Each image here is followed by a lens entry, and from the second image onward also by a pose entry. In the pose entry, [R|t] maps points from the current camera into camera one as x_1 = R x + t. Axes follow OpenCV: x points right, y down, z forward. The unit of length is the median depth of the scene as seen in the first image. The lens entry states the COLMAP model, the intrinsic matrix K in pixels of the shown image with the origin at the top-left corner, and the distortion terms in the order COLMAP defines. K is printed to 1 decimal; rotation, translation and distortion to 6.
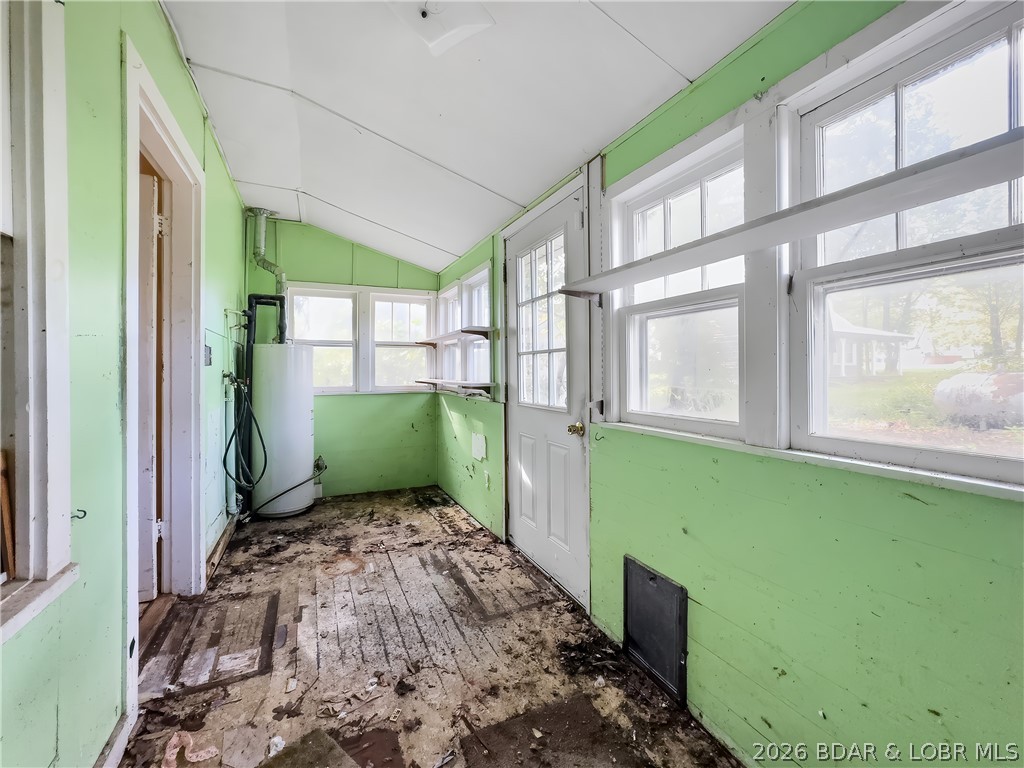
lens RADIAL K [[418.1, 0, 512.3], [0, 418.1, 376.8], [0, 0, 1]] dist [-0.026211, 0.005785]
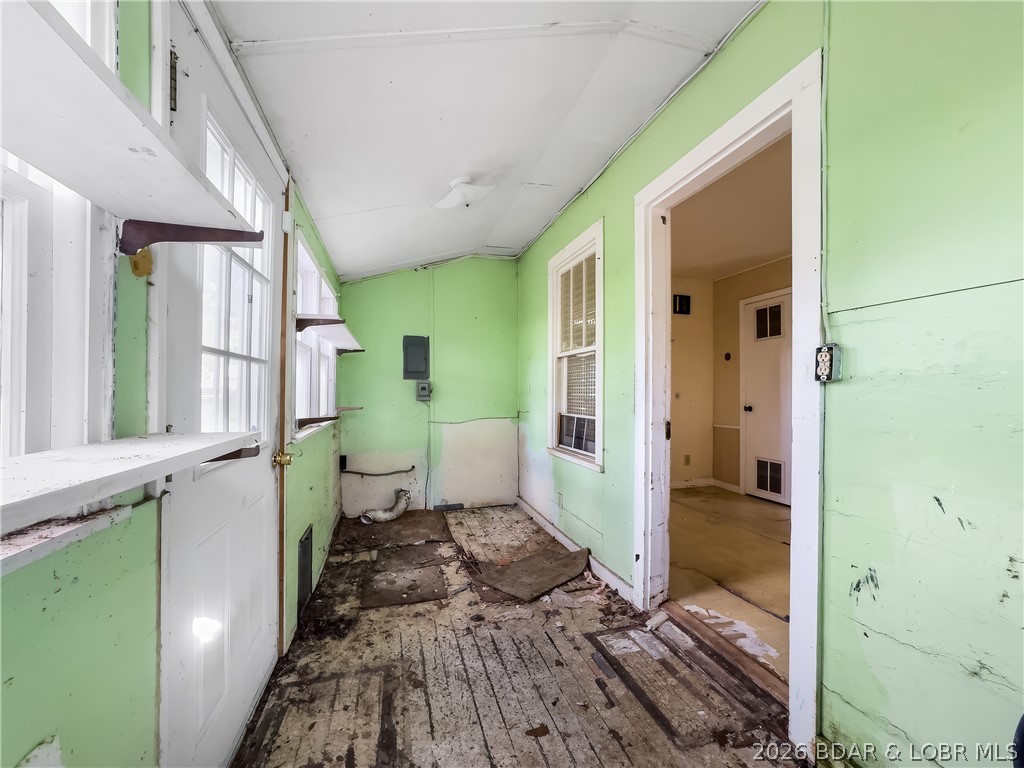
lens RADIAL K [[418.1, 0, 511.8], [0, 418.1, 387.7], [0, 0, 1]] dist [-0.026211, 0.005785]
pose [[-0.985870, -0.000330, 0.167509, -0.518133], [-0.000358, 1.000000, -0.000138, -0.020768], [-0.167509, -0.000196, -0.985870, 2.008851]]
